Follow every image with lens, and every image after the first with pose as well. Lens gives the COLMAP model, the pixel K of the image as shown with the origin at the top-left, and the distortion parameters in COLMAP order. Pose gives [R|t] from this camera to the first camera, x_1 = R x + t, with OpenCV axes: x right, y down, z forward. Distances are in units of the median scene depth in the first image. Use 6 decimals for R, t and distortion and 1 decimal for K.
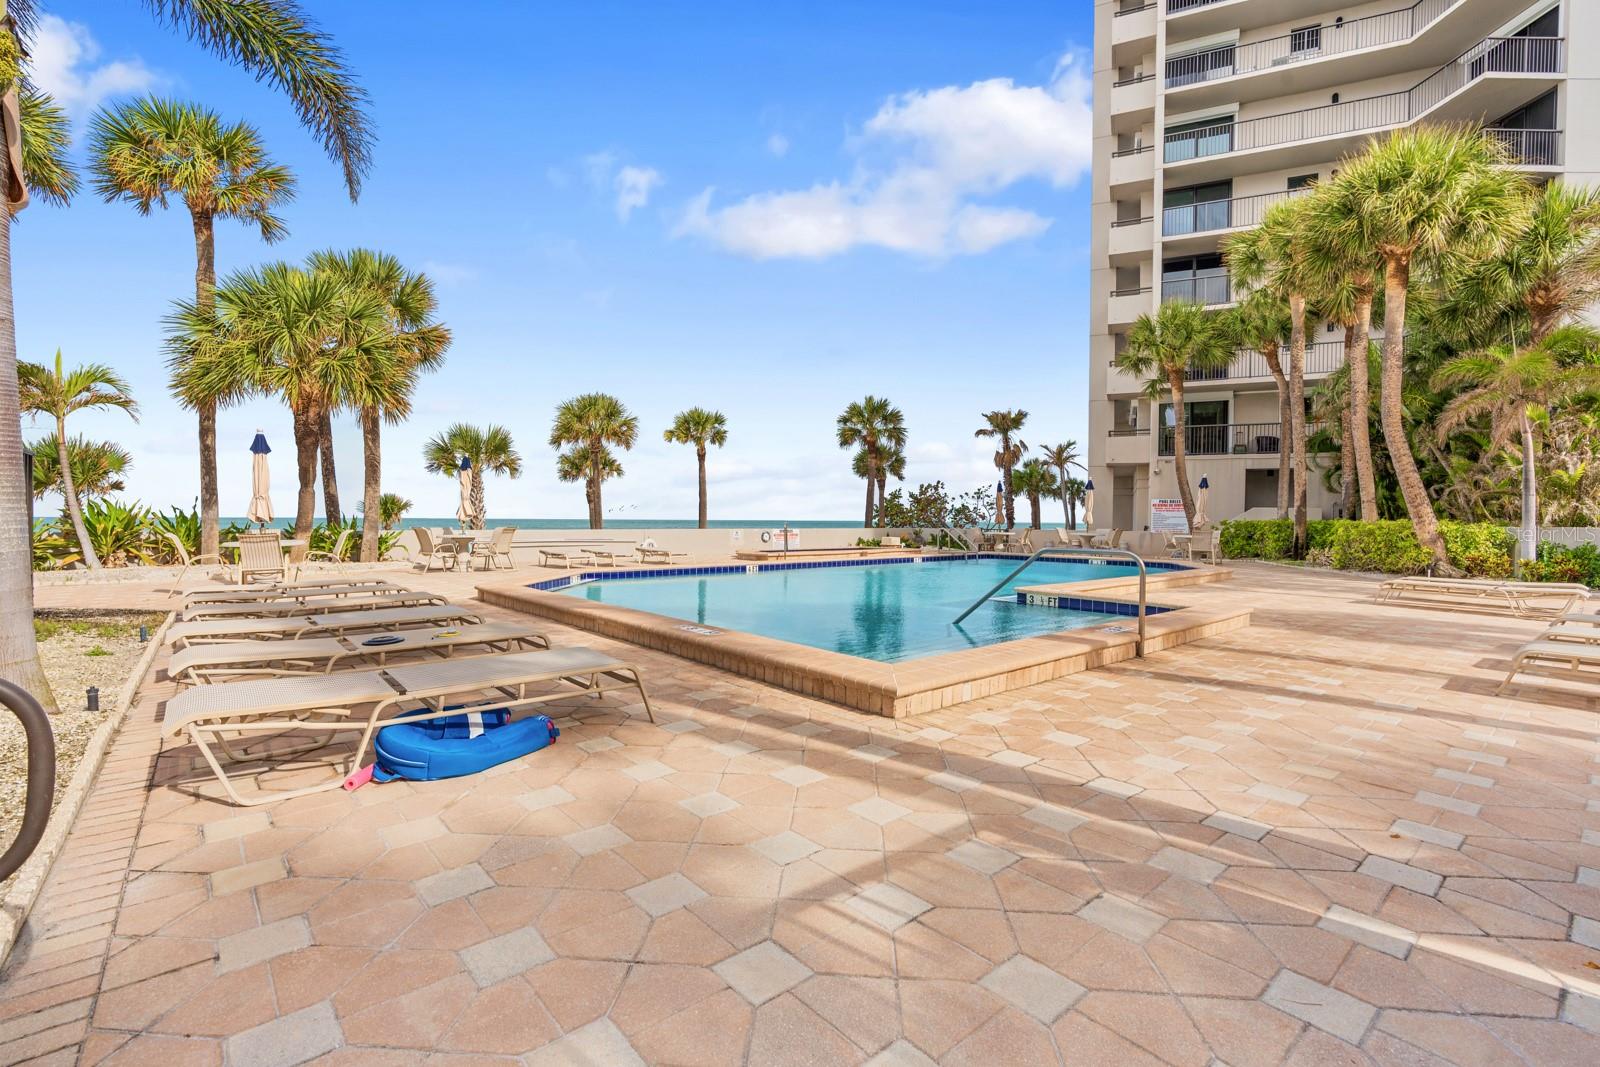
lens RADIAL K [[726.3, 0, 807.8], [0, 726.3, 523.6], [0, 0, 1]] dist [-0.003988, 0.000960]
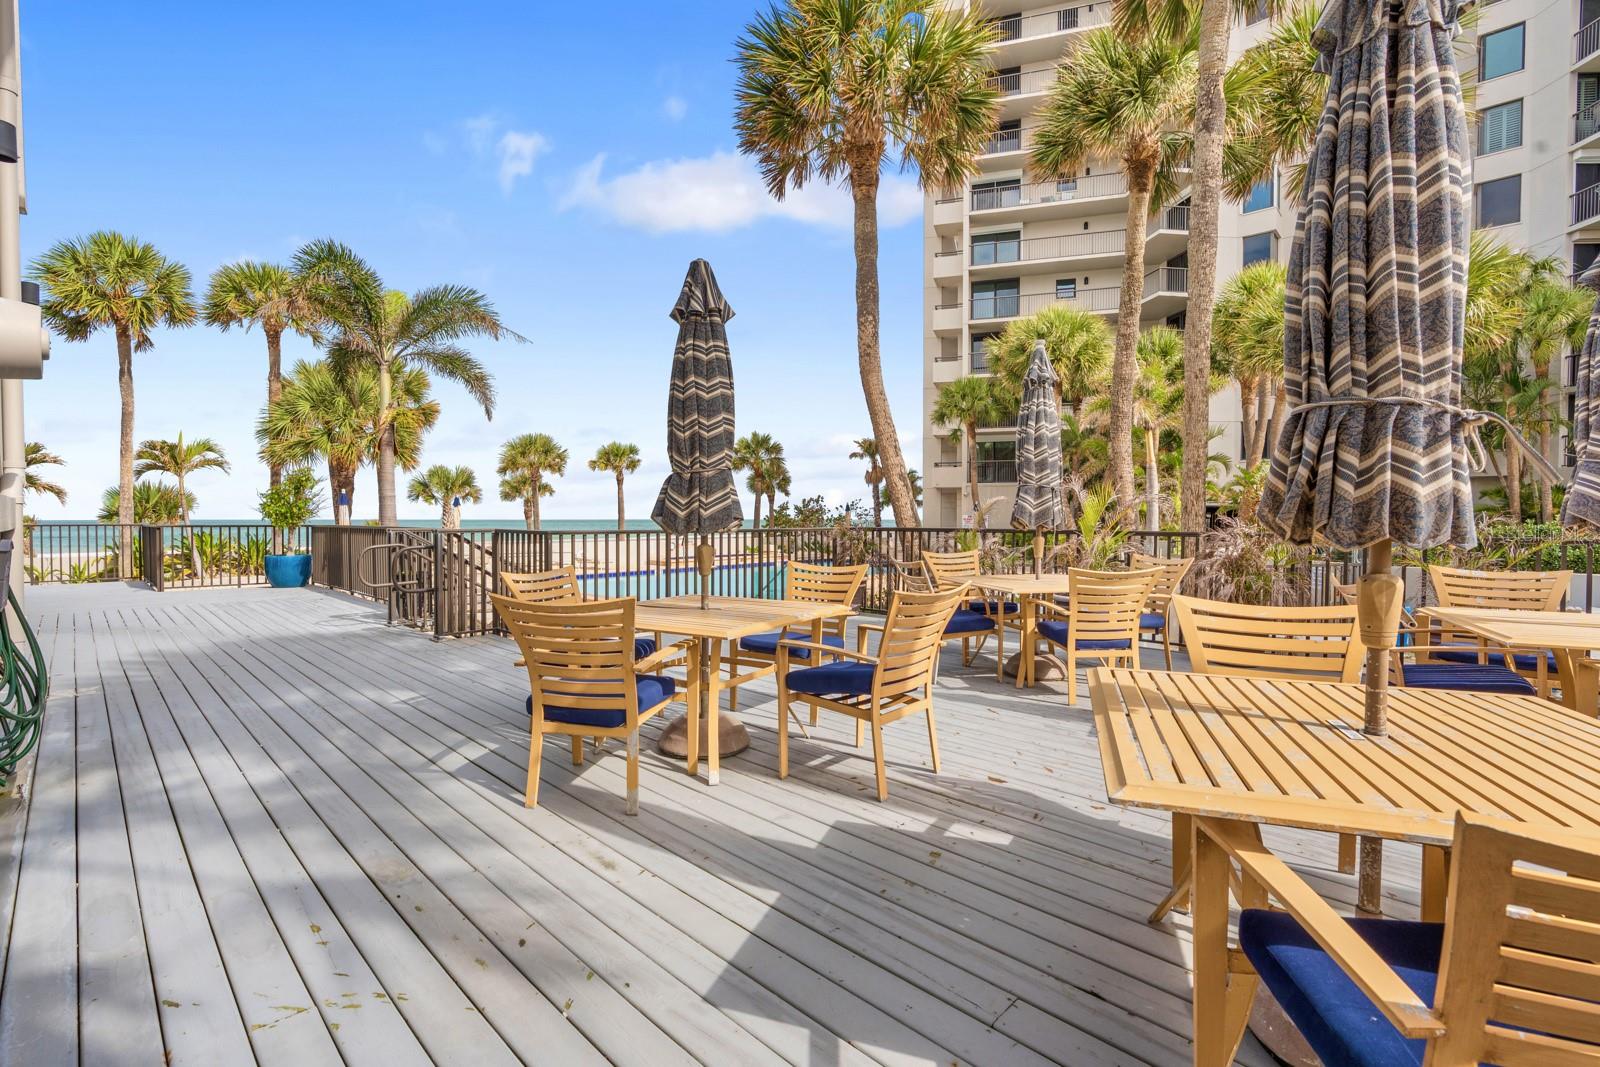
lens RADIAL K [[726.3, 0, 808.2], [0, 726.3, 523.0], [0, 0, 1]] dist [-0.003988, 0.000960]
pose [[0.992771, -0.007424, 0.119794, 0.025050], [0.007557, 0.999971, -0.000660, -0.017535], [-0.119785, 0.001561, 0.992799, -0.277060]]
